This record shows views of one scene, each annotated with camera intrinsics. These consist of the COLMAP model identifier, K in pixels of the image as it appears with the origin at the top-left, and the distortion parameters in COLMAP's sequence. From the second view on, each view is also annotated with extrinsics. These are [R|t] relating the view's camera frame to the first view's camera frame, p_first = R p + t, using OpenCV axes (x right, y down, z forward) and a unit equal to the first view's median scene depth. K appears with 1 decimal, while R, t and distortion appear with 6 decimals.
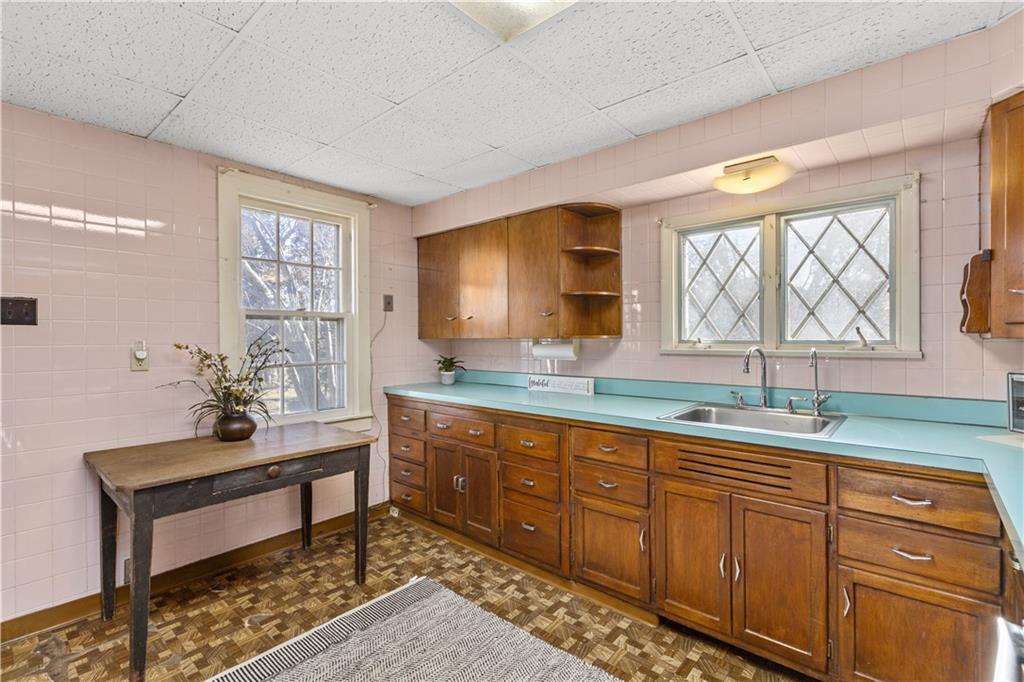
lens RADIAL K [[491.3, 0, 512.0], [0, 491.3, 341.0], [0, 0, 1]] dist [0.027651, -0.000269]
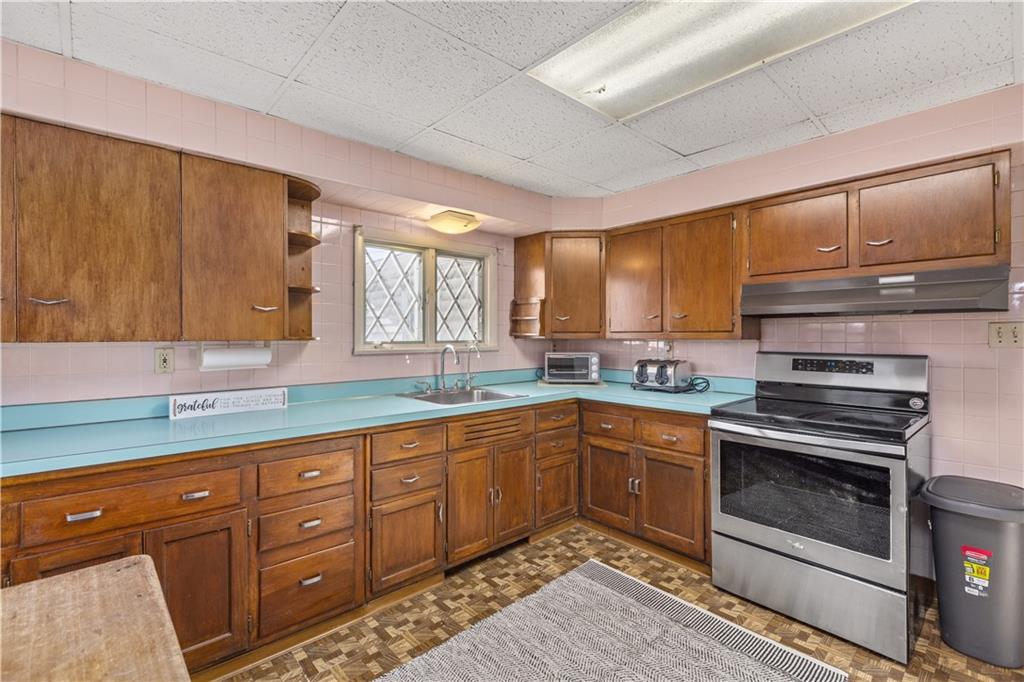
lens RADIAL K [[460.8, 0, 512.0], [0, 460.8, 341.0], [0, 0, 1]] dist [-0.000915, 0.000153]
pose [[0.097311, -0.002587, 0.995251, -0.750162], [0.013788, 0.999904, 0.001251, 0.000478], [-0.995159, 0.013601, 0.097337, 0.686062]]
